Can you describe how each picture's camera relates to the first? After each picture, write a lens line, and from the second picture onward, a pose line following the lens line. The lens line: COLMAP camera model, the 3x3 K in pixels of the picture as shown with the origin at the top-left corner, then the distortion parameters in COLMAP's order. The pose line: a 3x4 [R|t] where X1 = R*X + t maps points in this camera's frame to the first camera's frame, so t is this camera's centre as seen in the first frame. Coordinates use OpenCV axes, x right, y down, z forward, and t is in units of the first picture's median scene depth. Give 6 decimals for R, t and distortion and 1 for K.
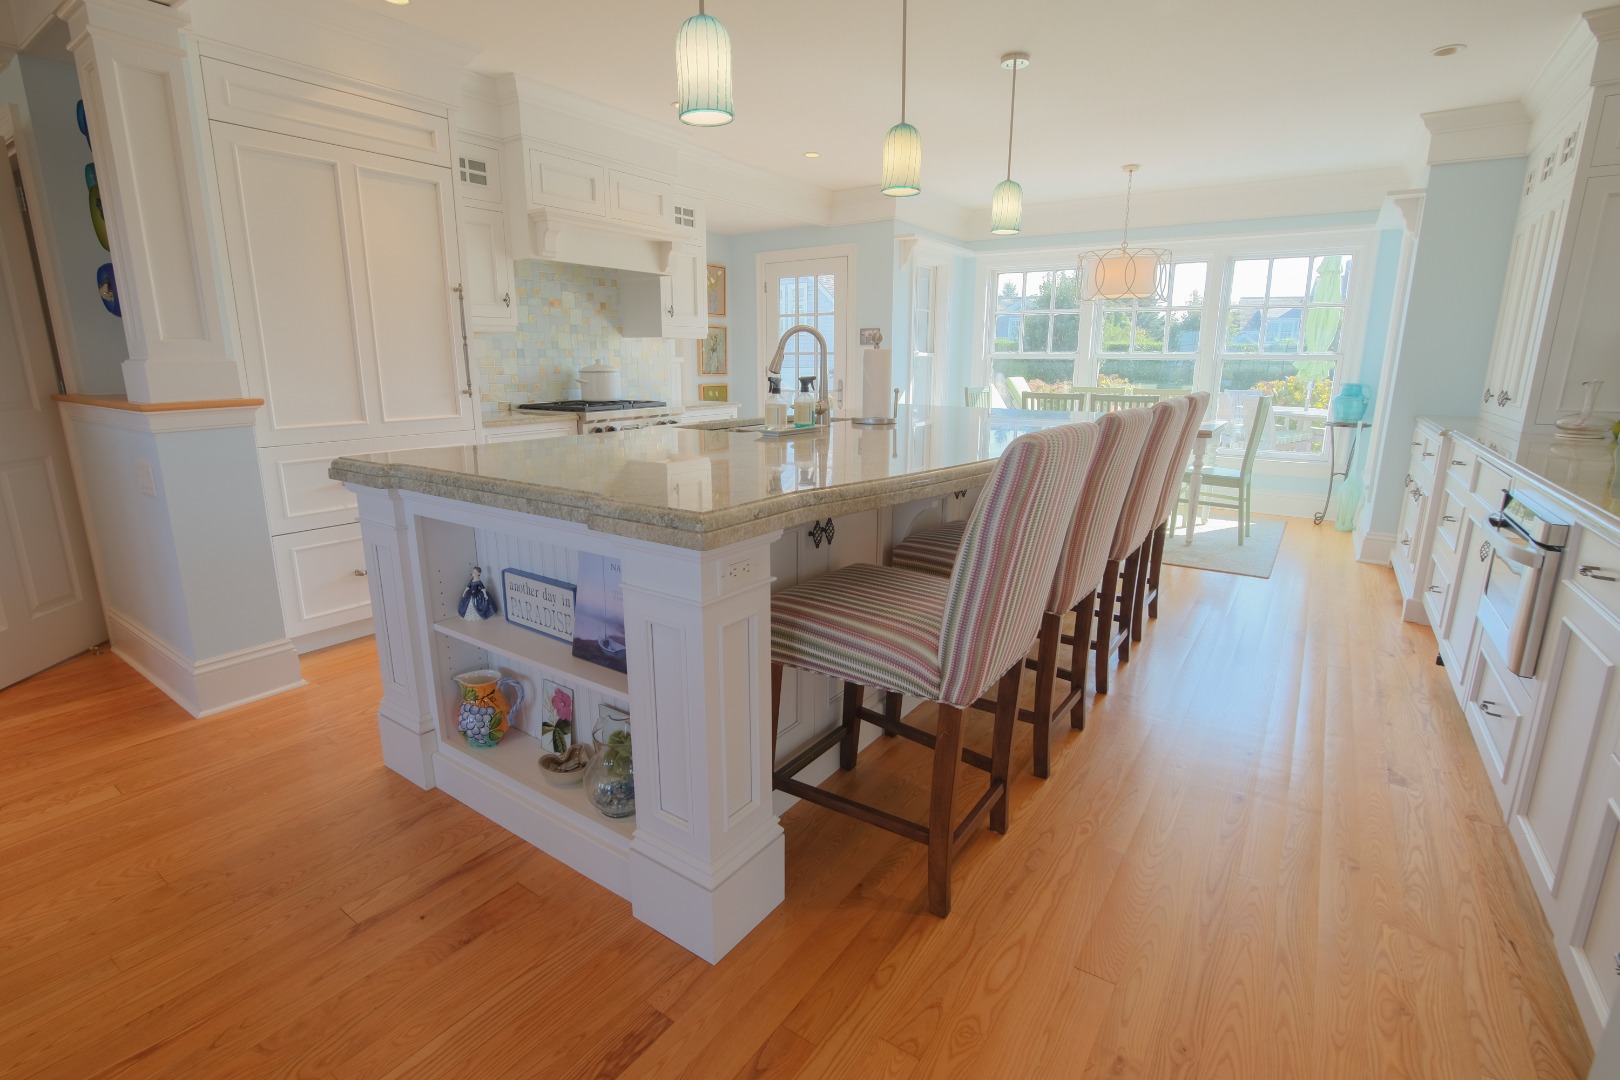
lens RADIAL K [[750.3, 0, 803.1], [0, 750.3, 534.5], [0, 0, 1]] dist [-0.004087, -0.000098]
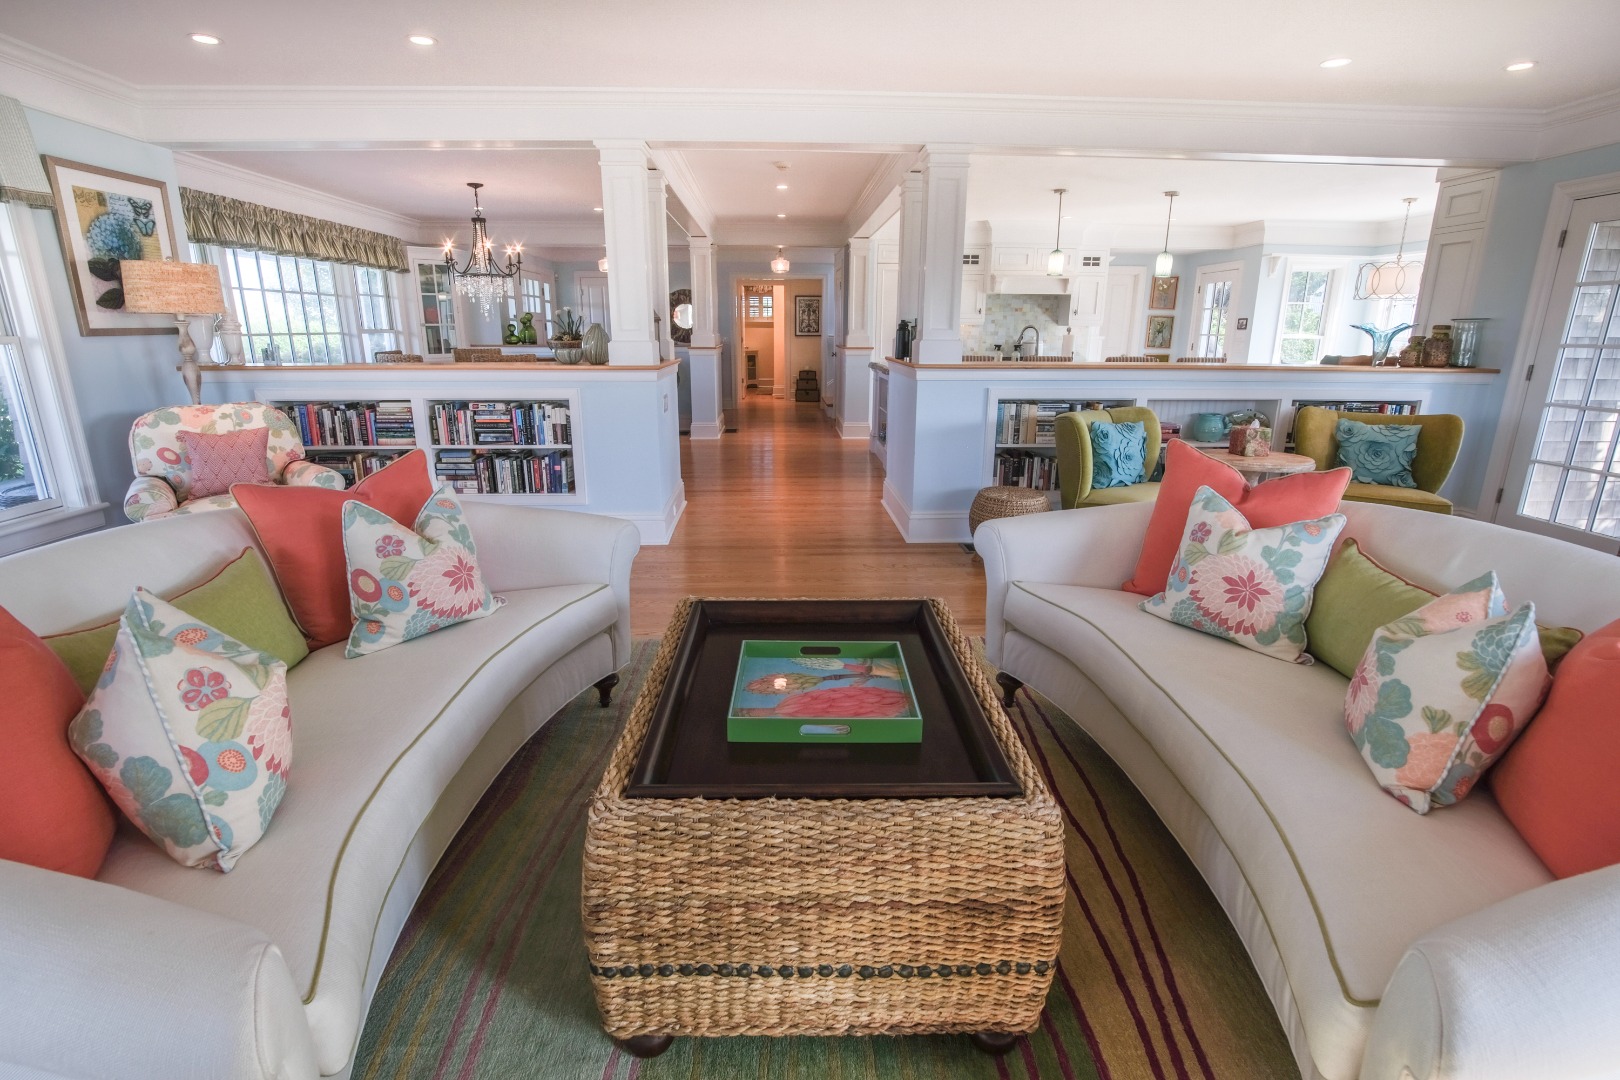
lens RADIAL K [[750.3, 0, 812.5], [0, 750.3, 533.9], [0, 0, 1]] dist [-0.004087, -0.000098]
pose [[0.585293, 0.221882, -0.779872, 1.047447], [-0.194603, 0.972157, 0.130540, 0.132809], [0.787123, 0.075362, 0.612175, -0.655036]]
